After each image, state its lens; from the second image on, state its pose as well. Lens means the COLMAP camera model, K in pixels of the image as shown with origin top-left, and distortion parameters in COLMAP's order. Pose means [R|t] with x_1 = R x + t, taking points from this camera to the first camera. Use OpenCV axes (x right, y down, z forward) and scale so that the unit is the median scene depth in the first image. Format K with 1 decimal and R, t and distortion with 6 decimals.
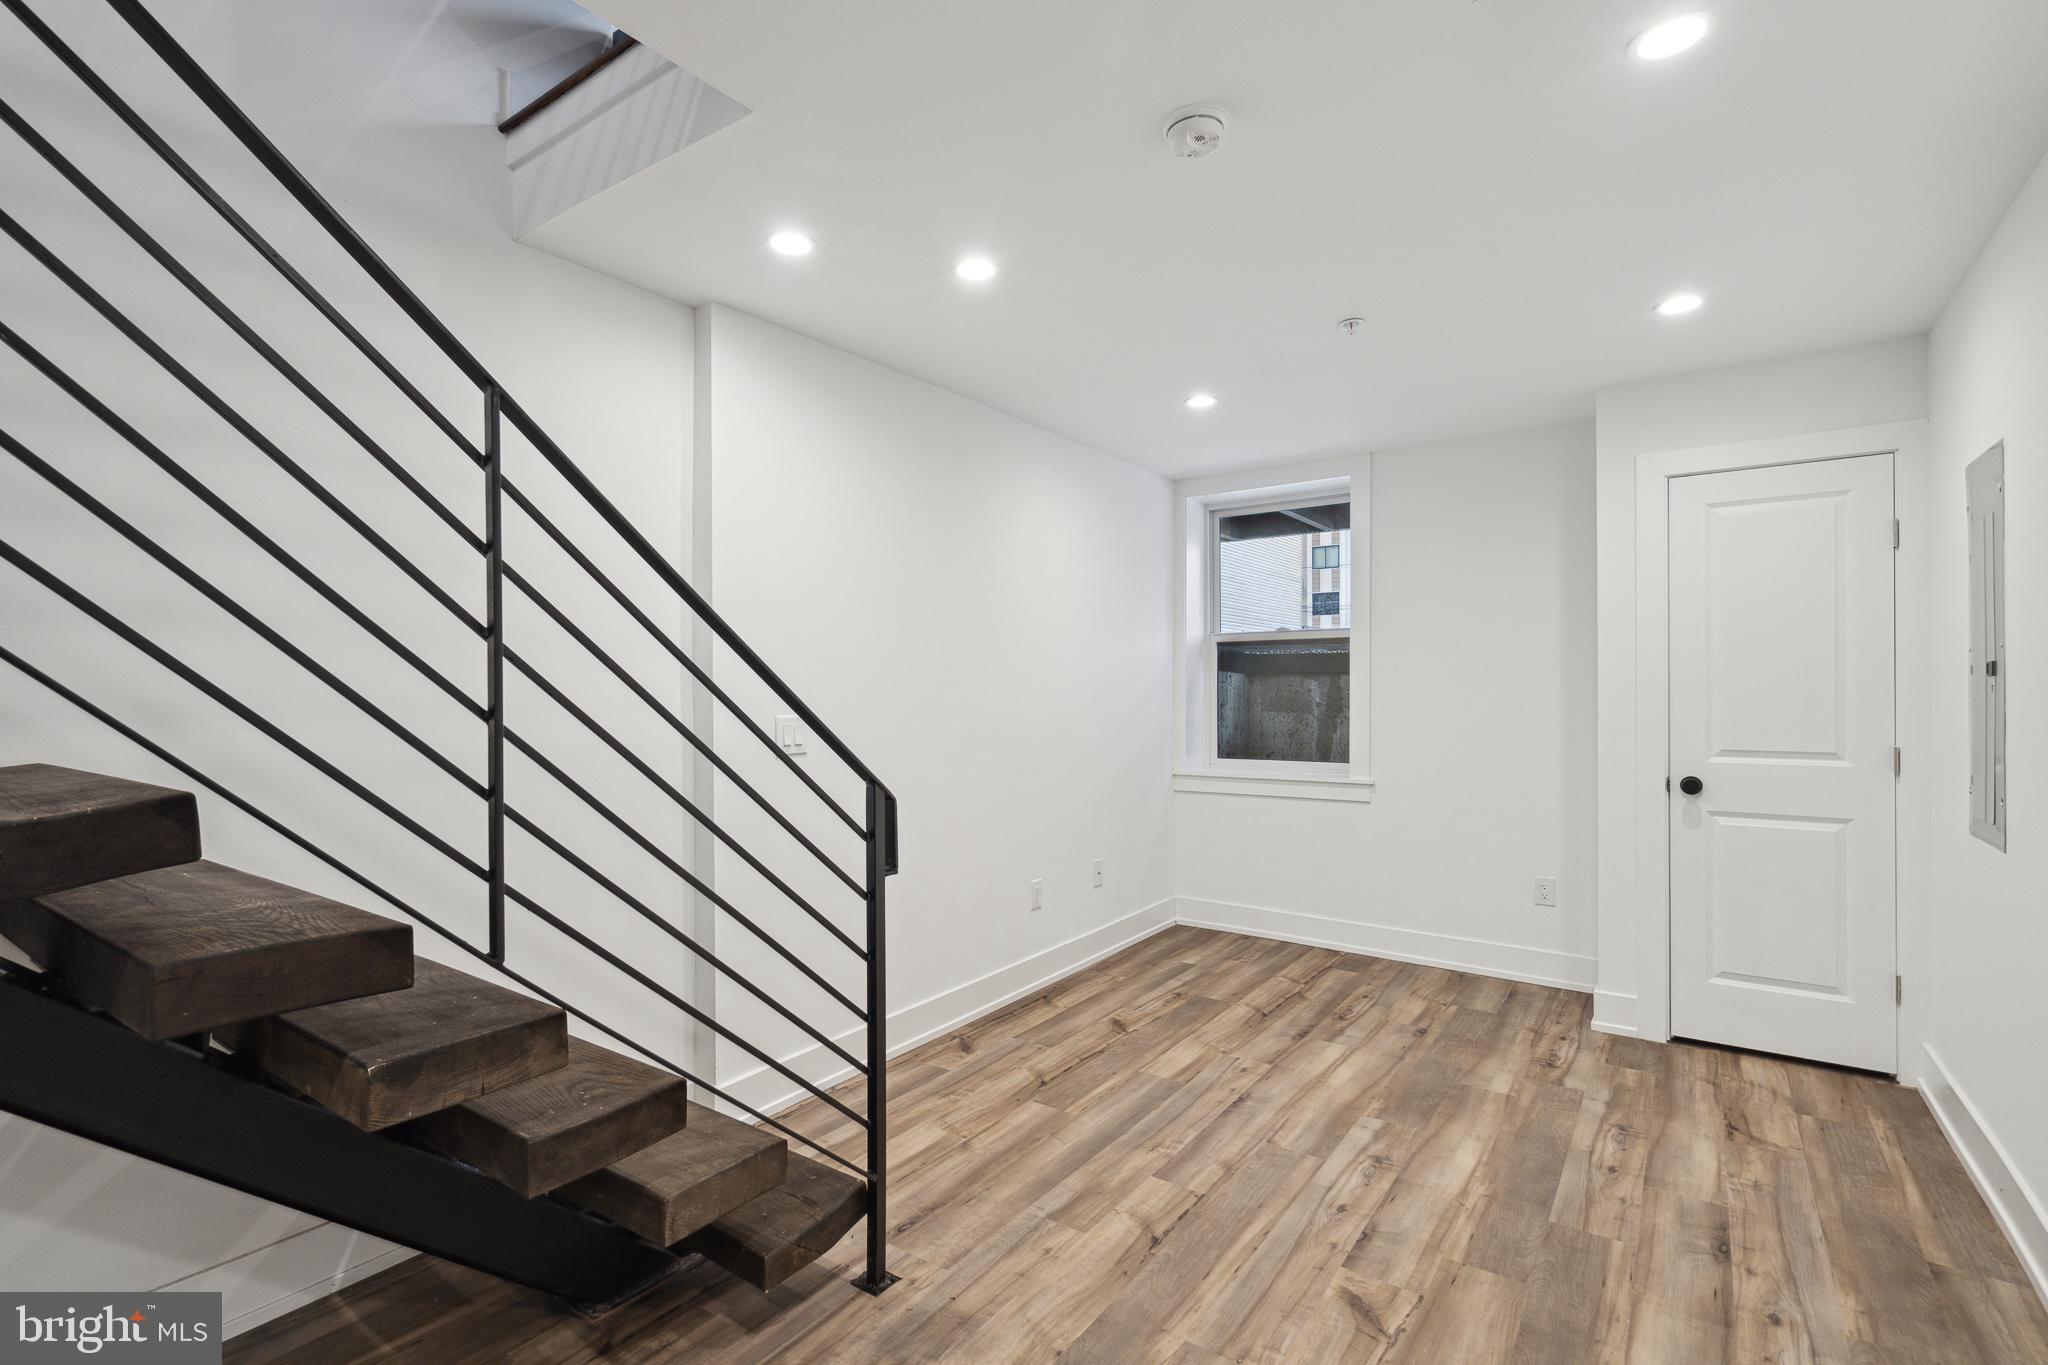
lens RADIAL K [[955.6, 0, 1023.4], [0, 955.6, 677.7], [0, 0, 1]] dist [0.000556, 0.001008]
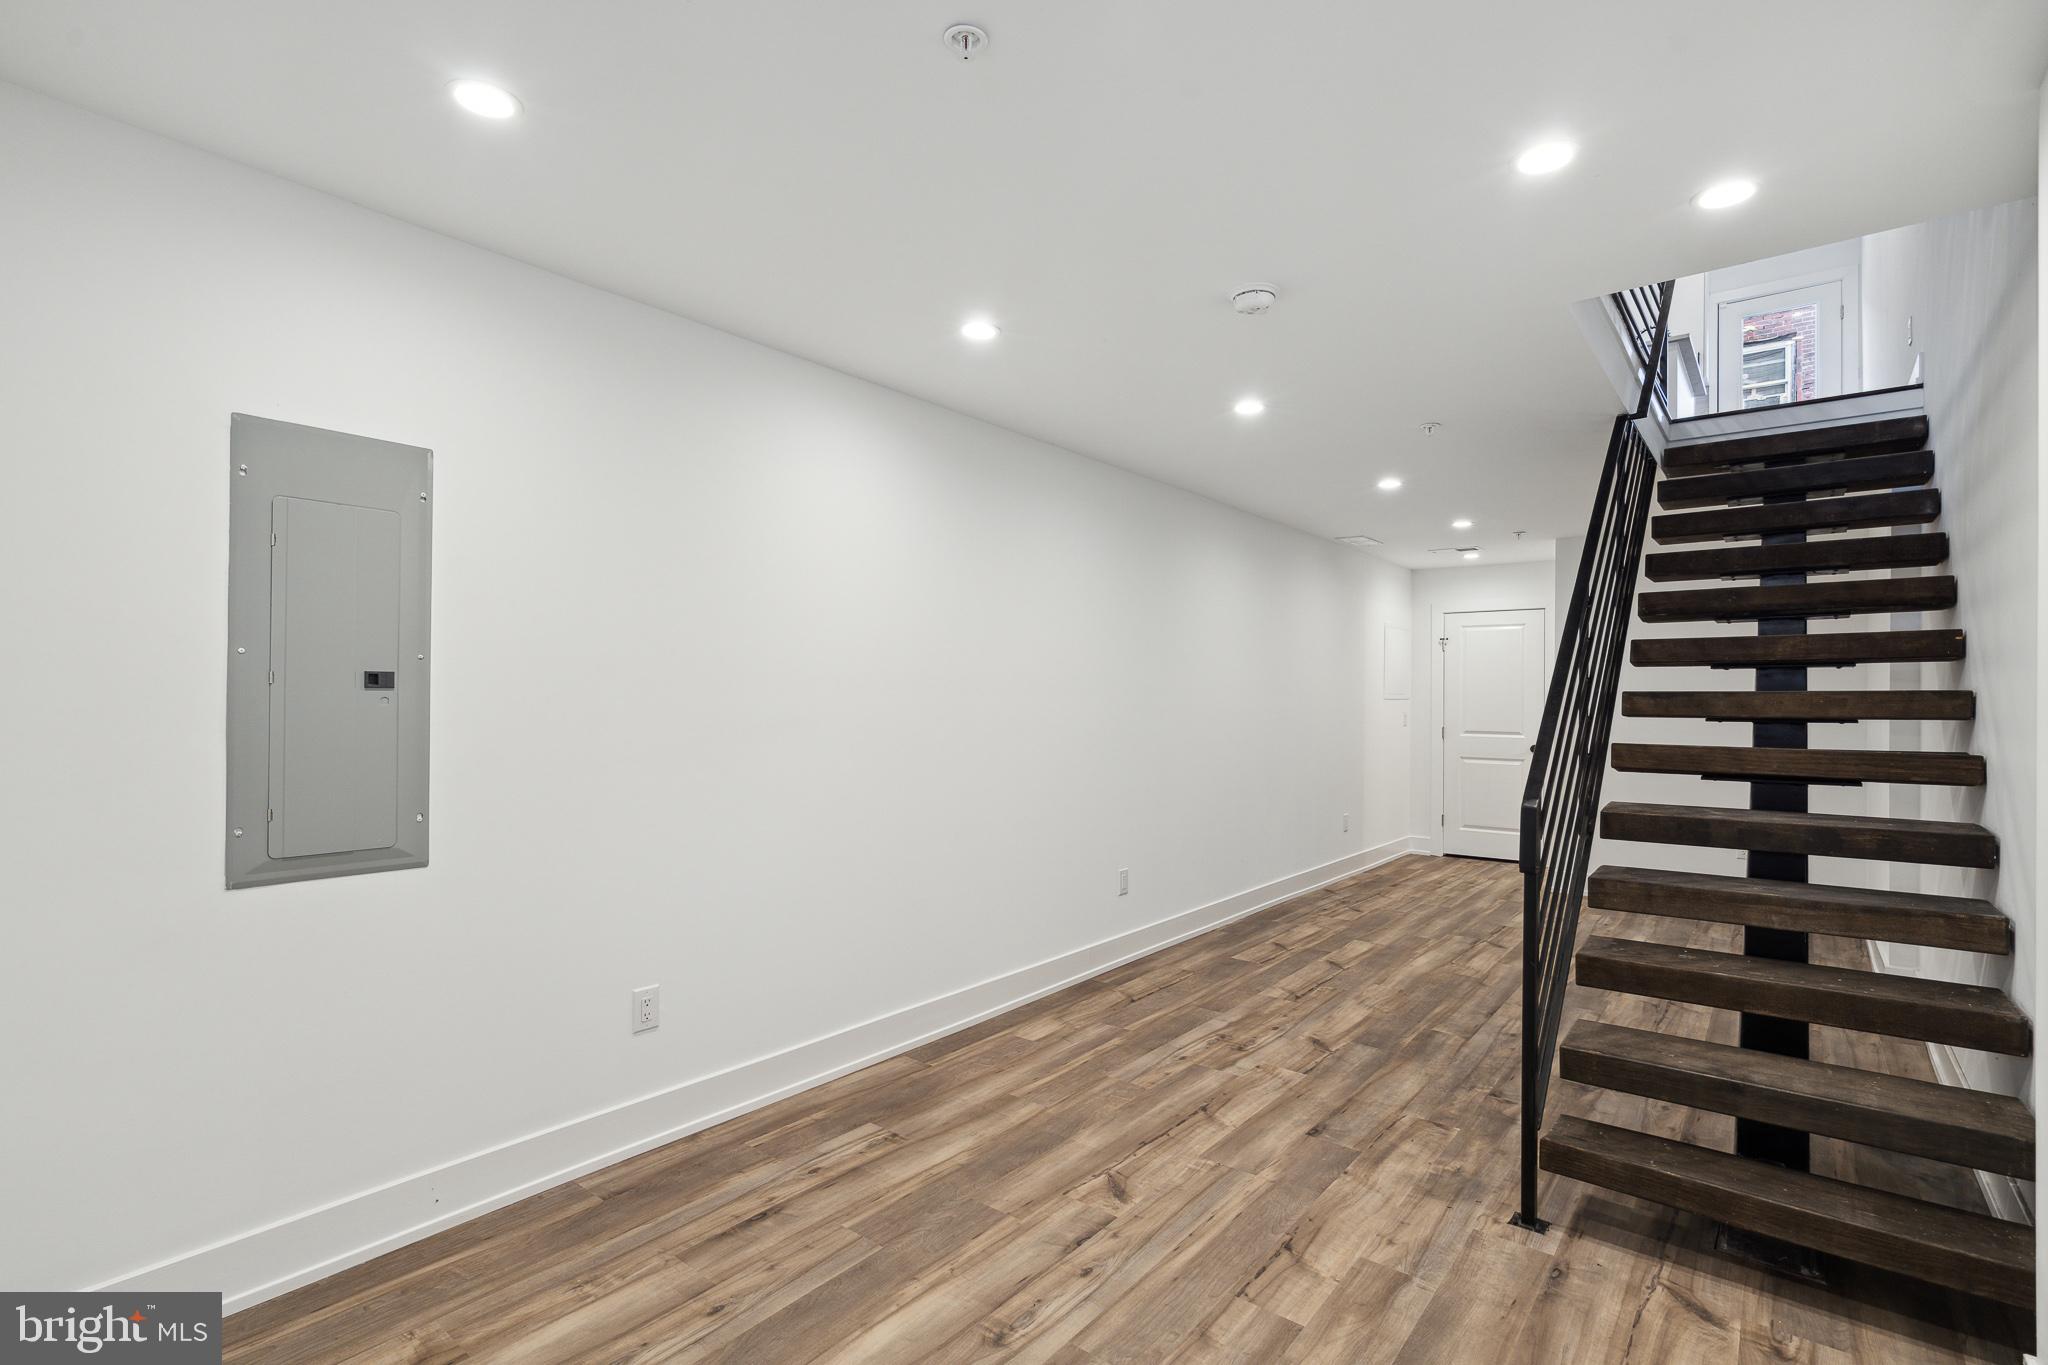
lens RADIAL K [[955.6, 0, 1023.4], [0, 955.6, 677.7], [0, 0, 1]] dist [0.000556, 0.001008]
pose [[-0.998337, -0.003987, 0.057514, 0.355861], [-0.006018, 0.999363, -0.035180, 0.018016], [-0.057338, -0.035468, -0.997725, 2.012713]]
